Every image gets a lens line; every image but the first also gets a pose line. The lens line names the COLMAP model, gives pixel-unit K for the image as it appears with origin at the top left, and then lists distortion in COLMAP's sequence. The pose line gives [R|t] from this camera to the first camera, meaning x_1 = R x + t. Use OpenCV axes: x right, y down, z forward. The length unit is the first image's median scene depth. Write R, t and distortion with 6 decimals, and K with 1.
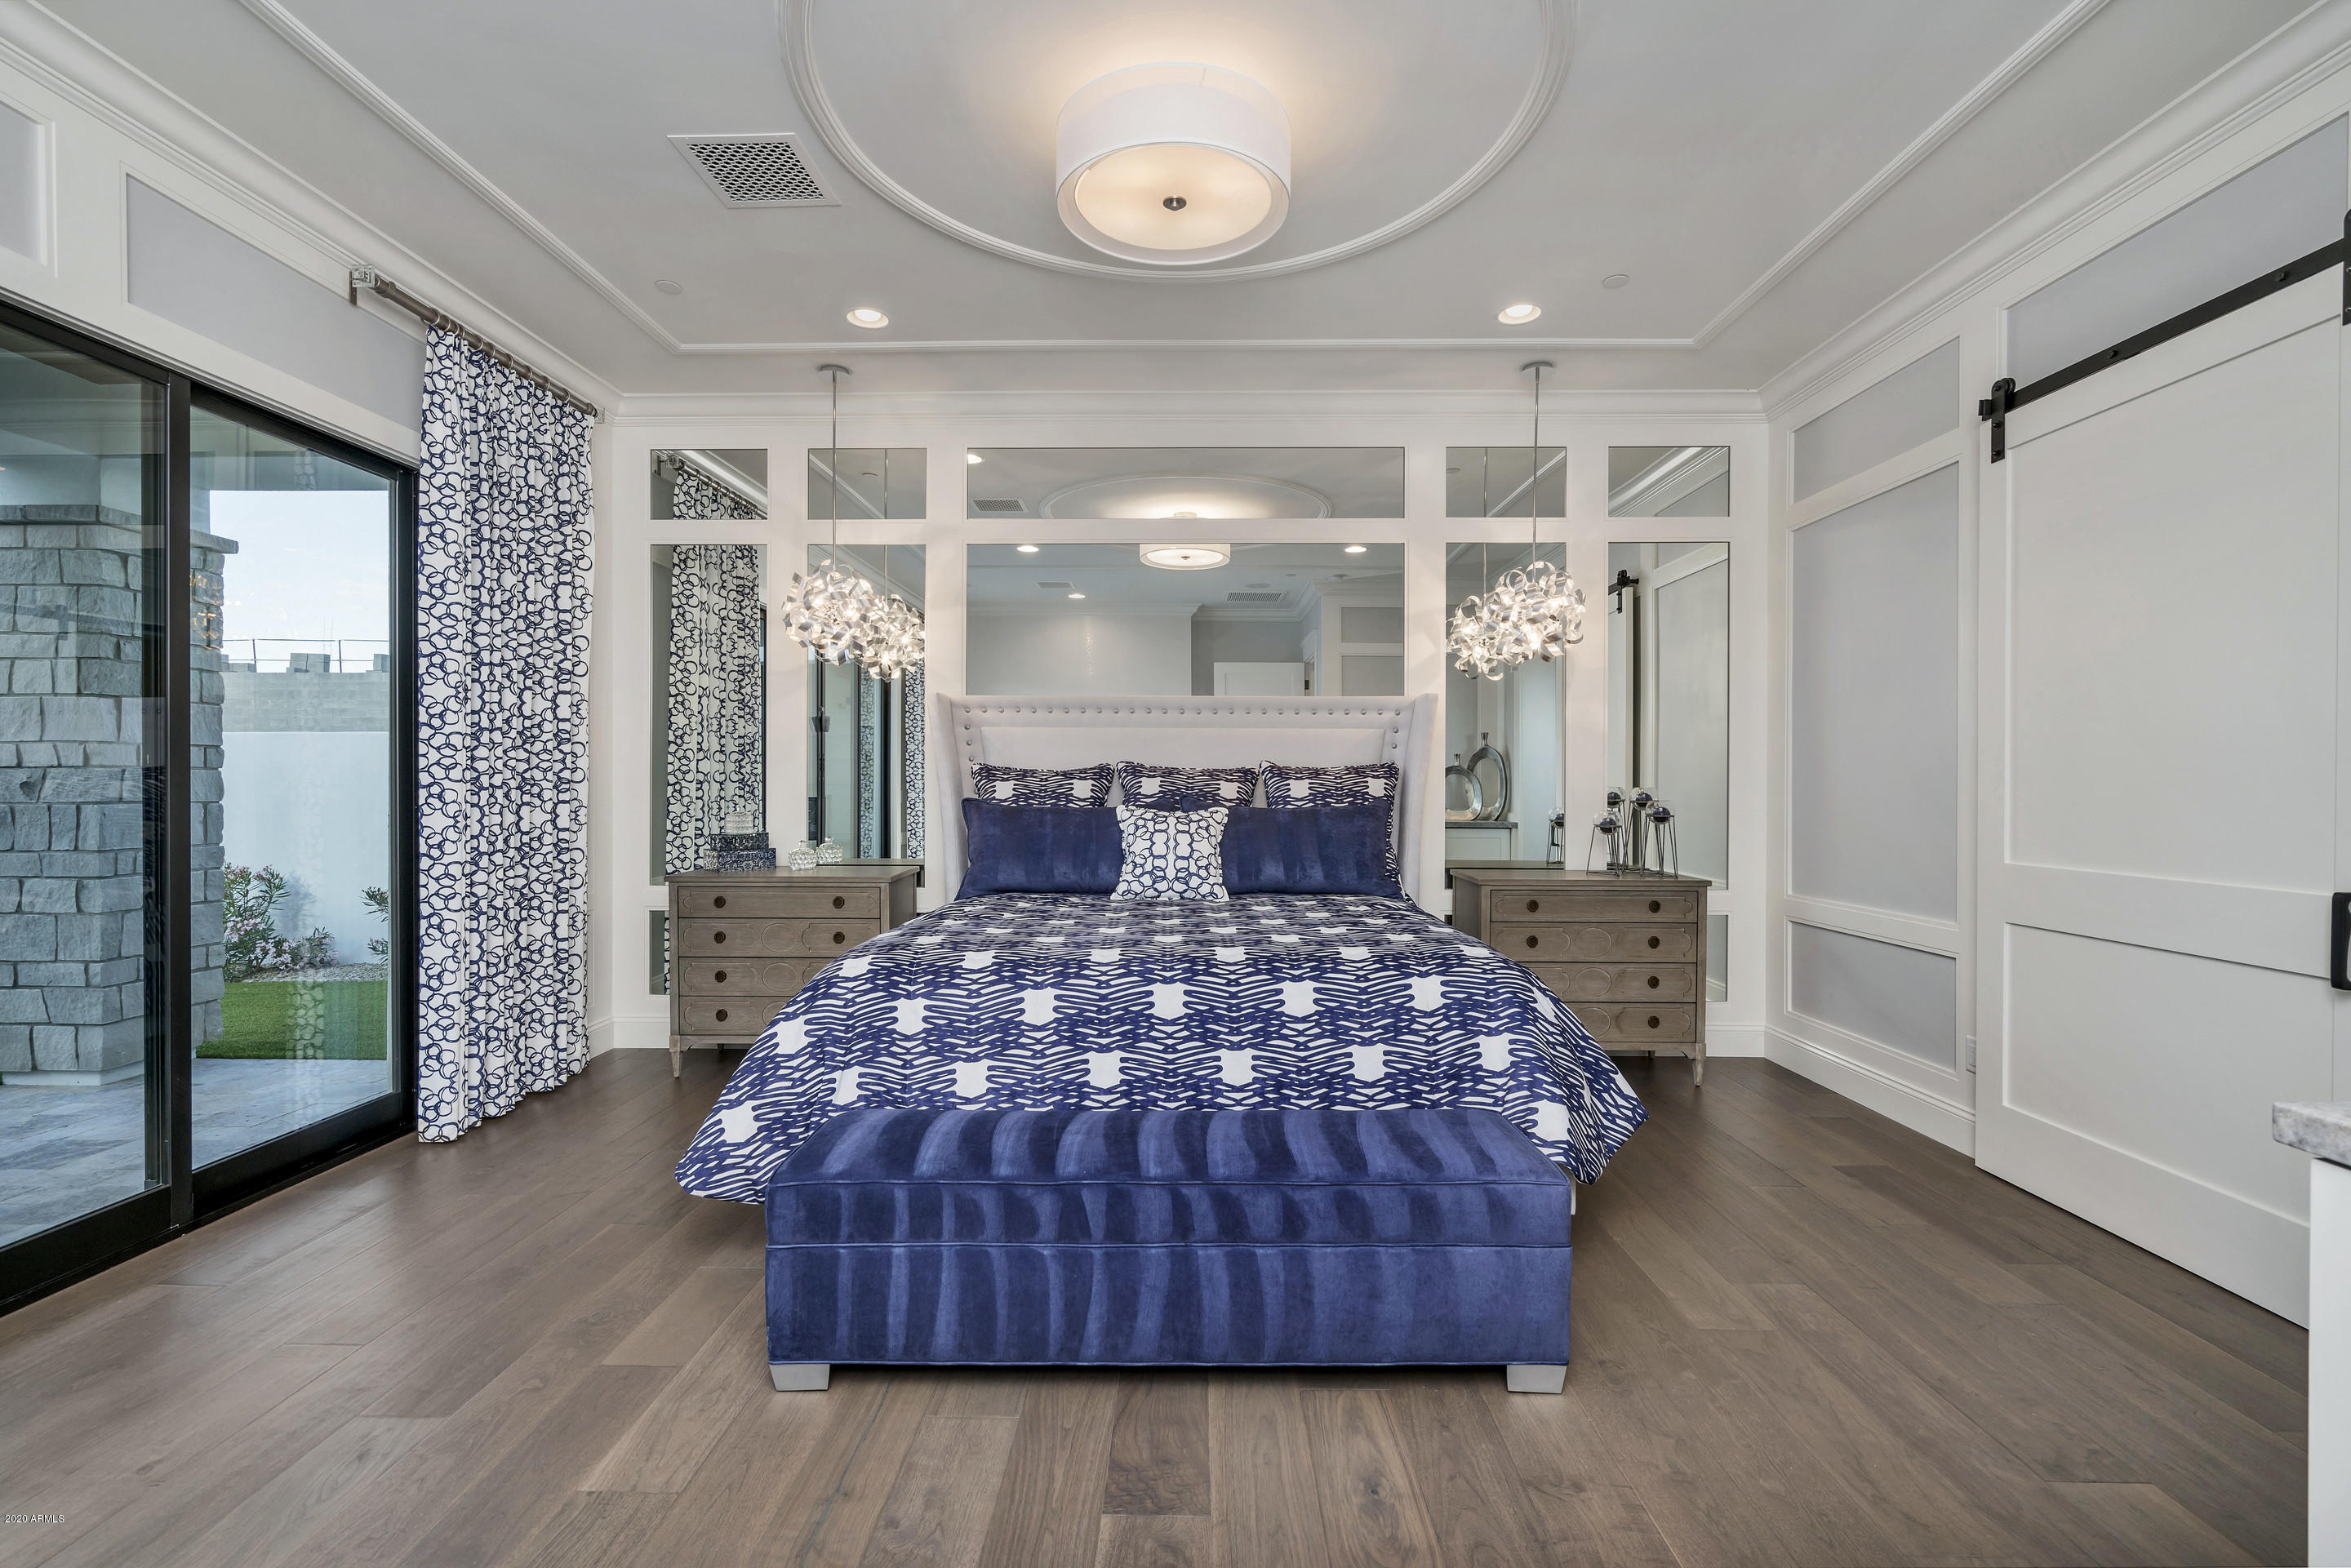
lens RADIAL K [[1058.3, 0, 1175.5], [0, 1058.3, 784.0], [0, 0, 1]] dist [-0.018034, 0.011619]
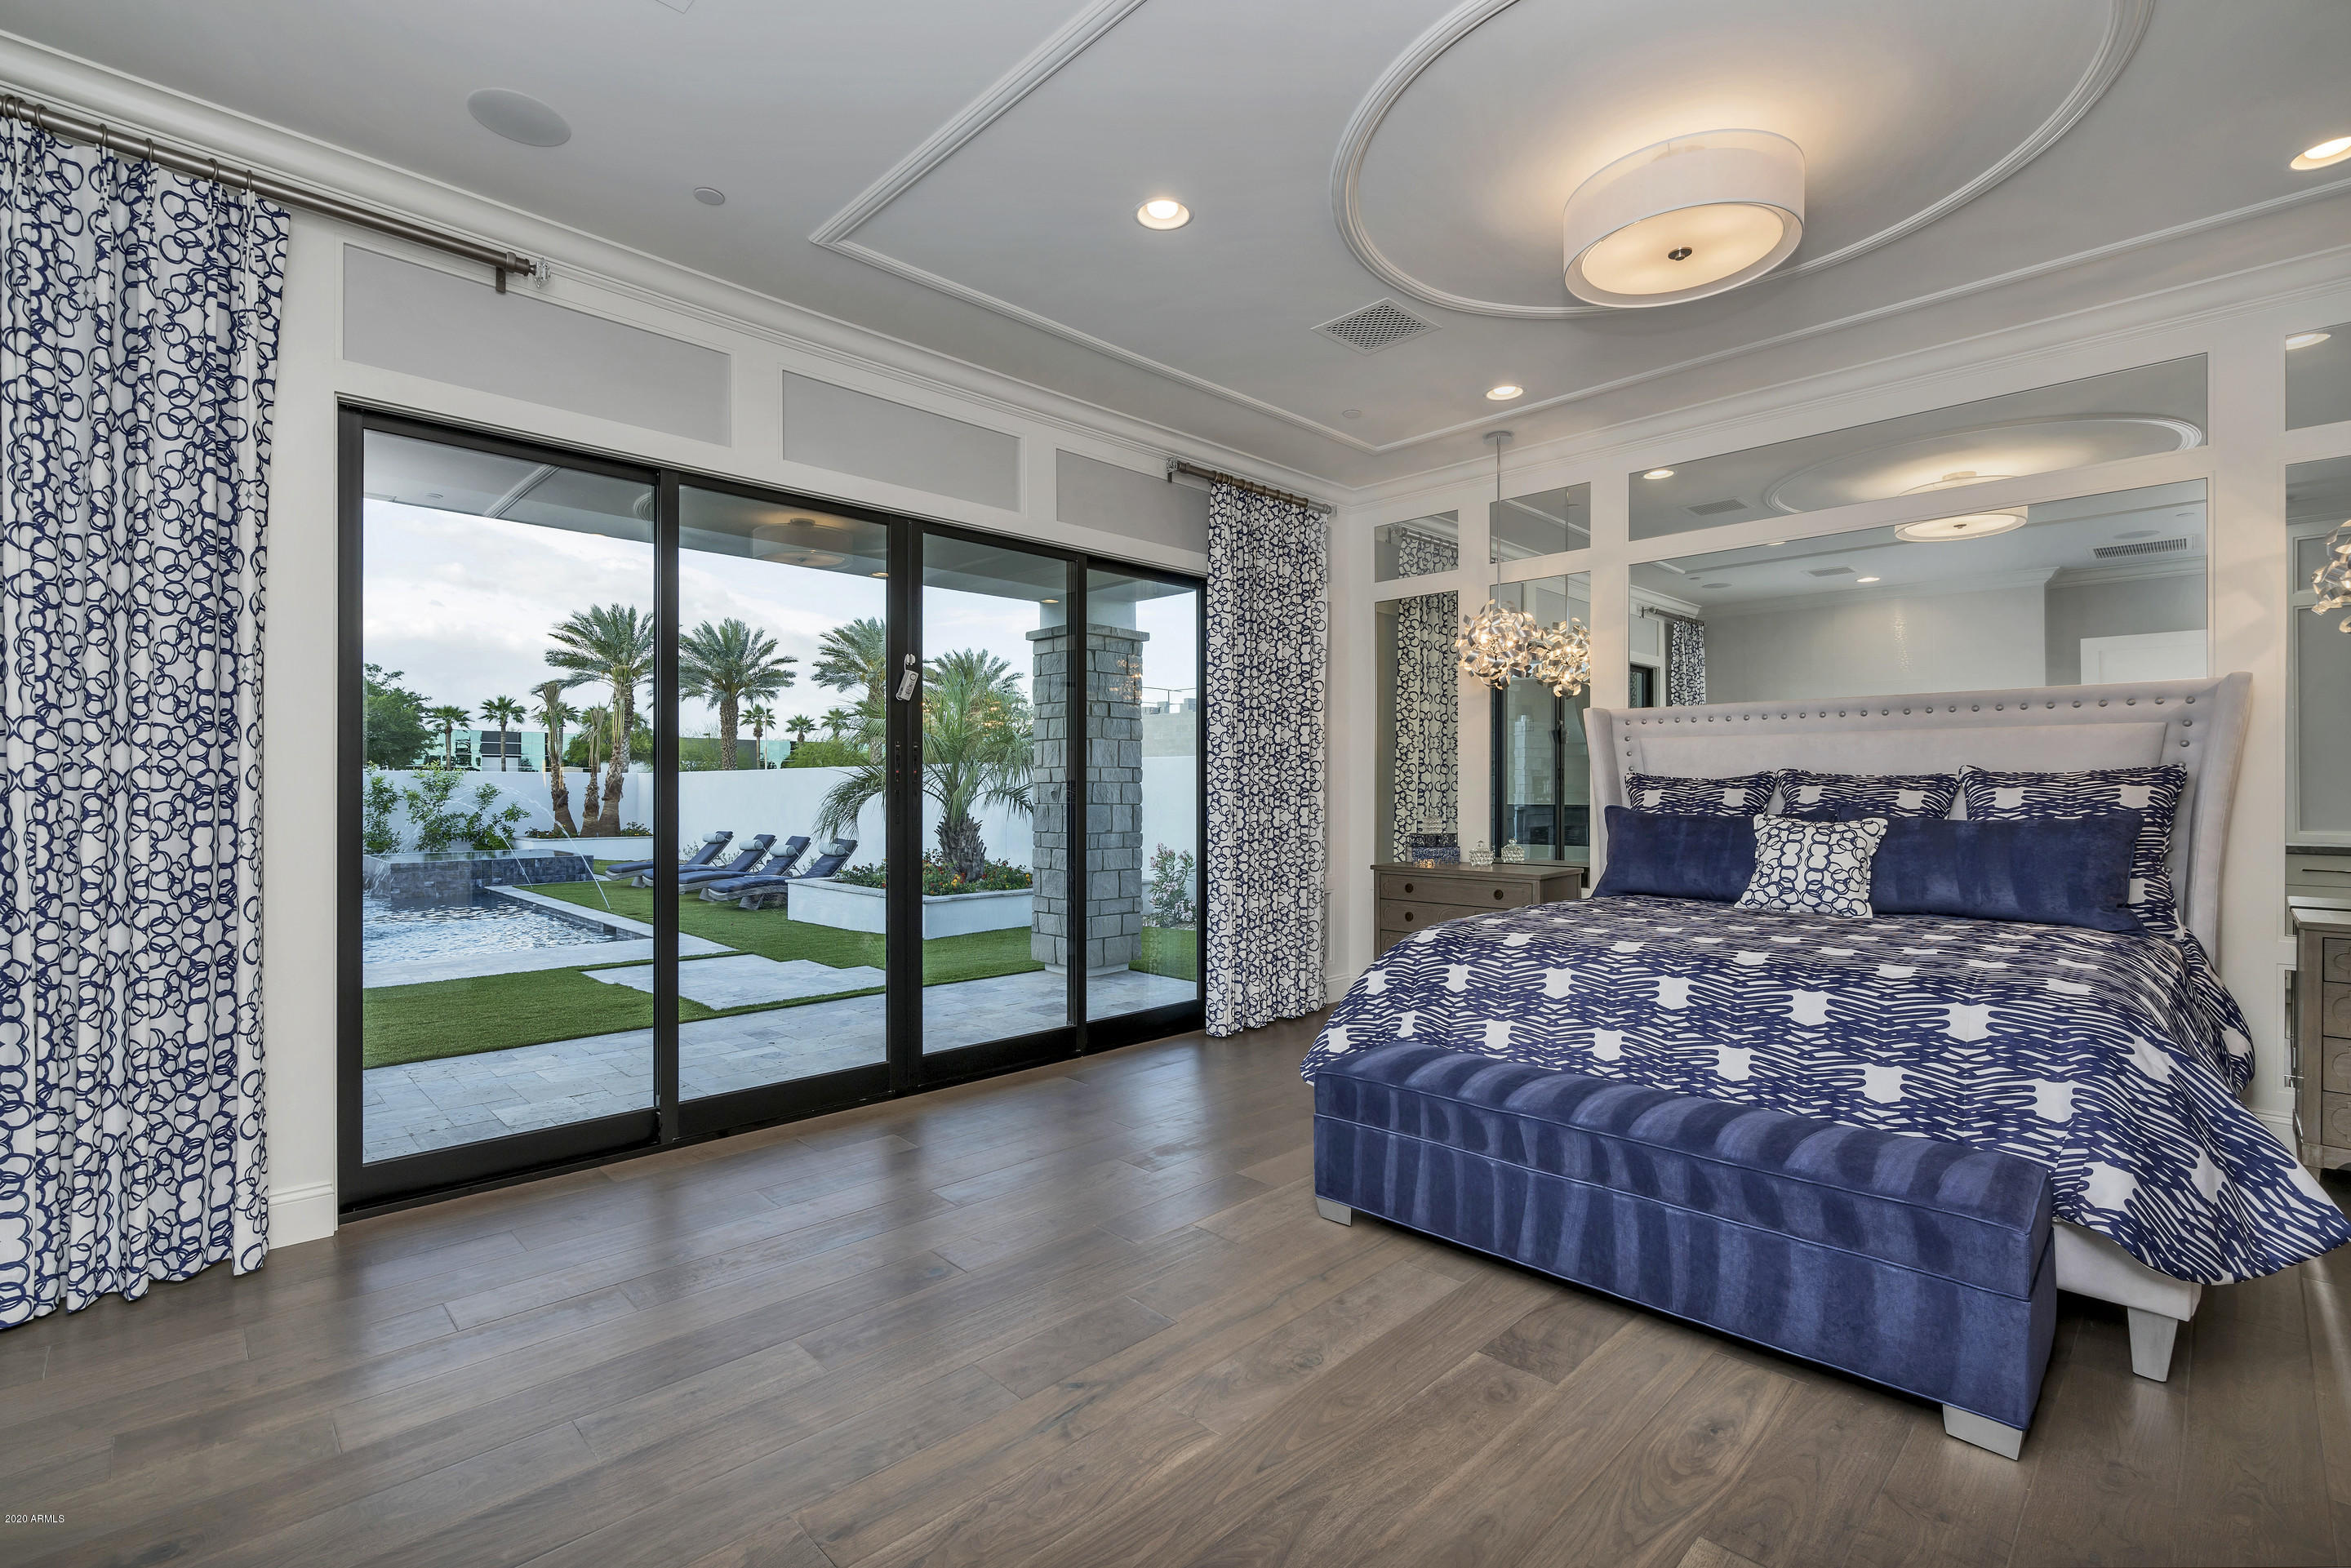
lens RADIAL K [[1099.2, 0, 1175.5], [0, 1099.2, 784.0], [0, 0, 1]] dist [-0.000593, 0.000774]
pose [[0.706188, -0.005440, -0.708004, 0.335838], [0.000144, 0.999972, -0.007540, -0.000384], [0.708025, 0.005222, 0.706168, -0.122428]]
